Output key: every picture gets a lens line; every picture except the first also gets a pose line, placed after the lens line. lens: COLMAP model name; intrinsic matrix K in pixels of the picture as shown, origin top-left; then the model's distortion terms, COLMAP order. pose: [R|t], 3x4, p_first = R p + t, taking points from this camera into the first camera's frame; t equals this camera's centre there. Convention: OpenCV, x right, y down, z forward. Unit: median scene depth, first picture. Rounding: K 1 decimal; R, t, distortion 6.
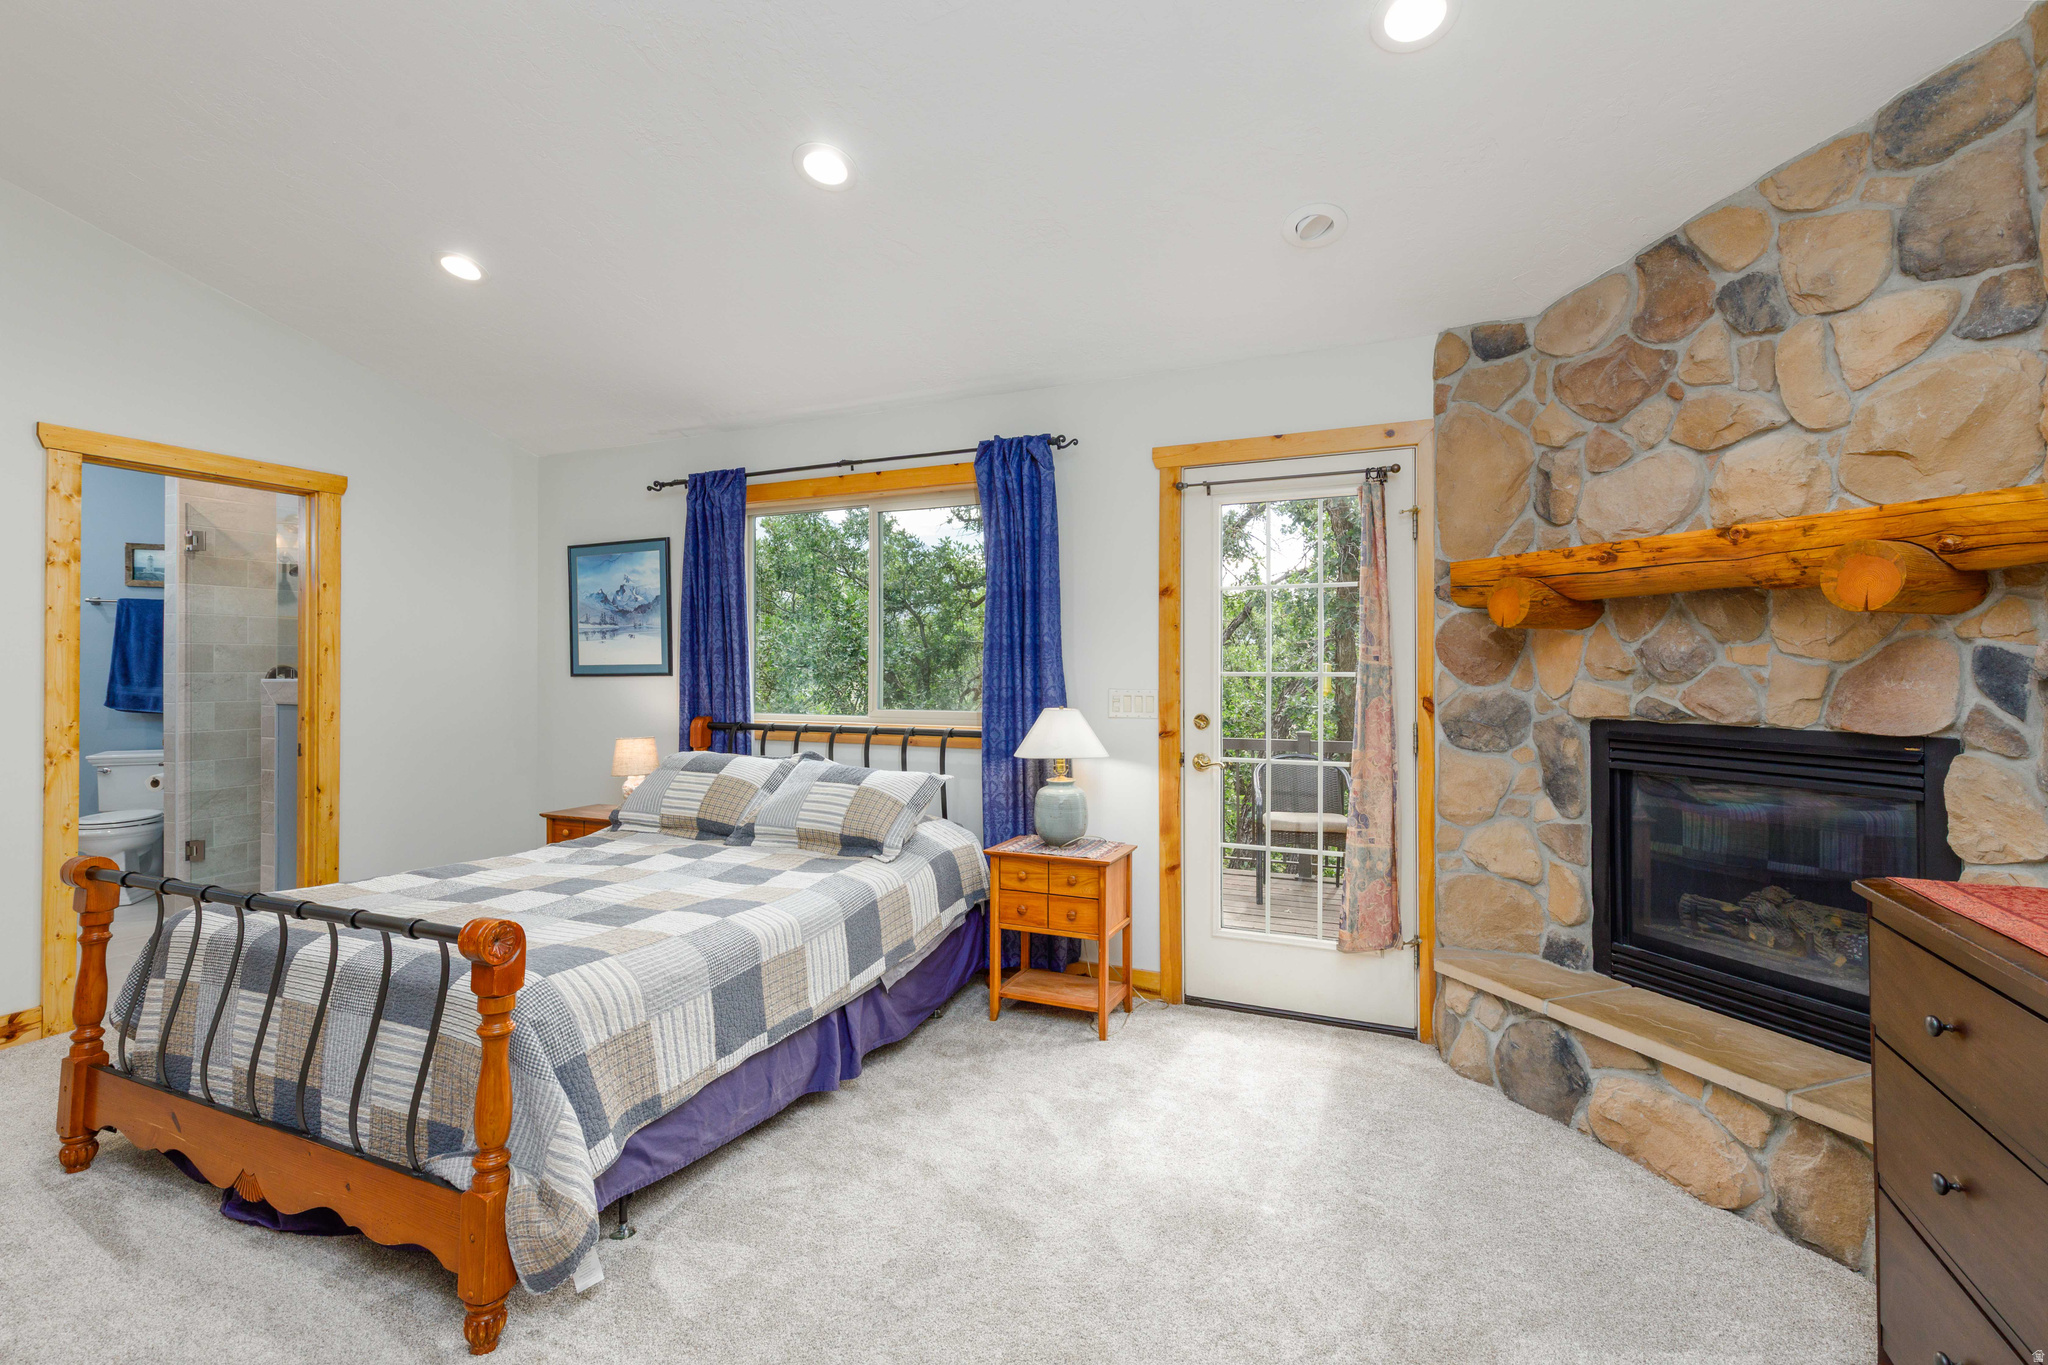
lens RADIAL K [[929.9, 0, 1018.0], [0, 929.9, 660.7], [0, 0, 1]] dist [0.003440, 0.001110]
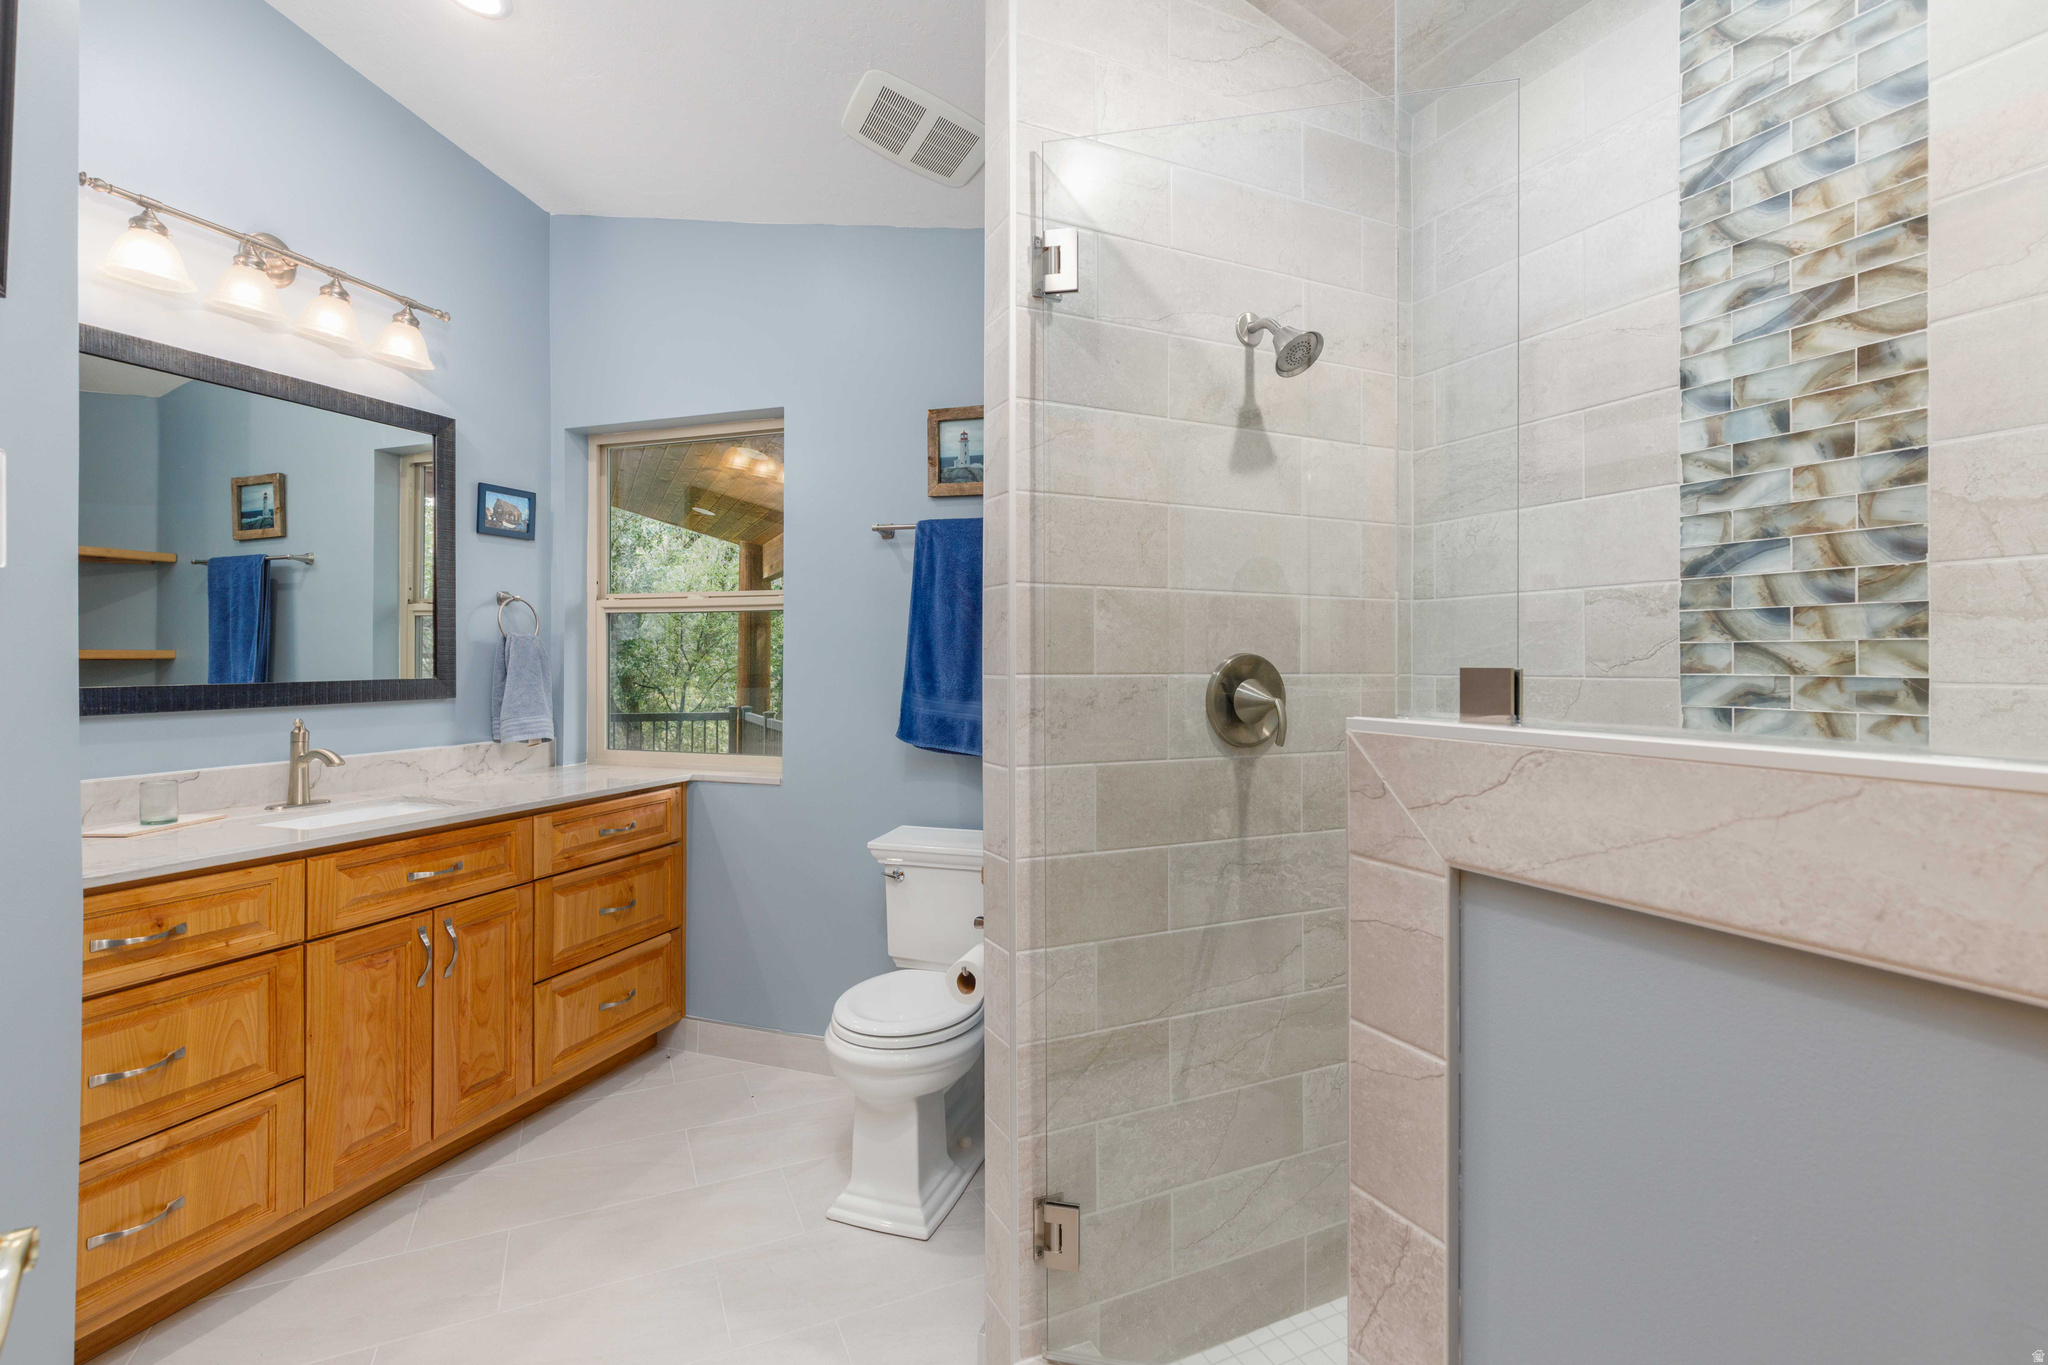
lens RADIAL K [[929.9, 0, 1018.0], [0, 929.9, 660.7], [0, 0, 1]] dist [0.003440, 0.001110]
pose [[0.759798, 0.002340, -0.650155, -0.588576], [0.003016, 0.999970, 0.007123, 0.004256], [0.650153, -0.007373, 0.759768, 0.644912]]
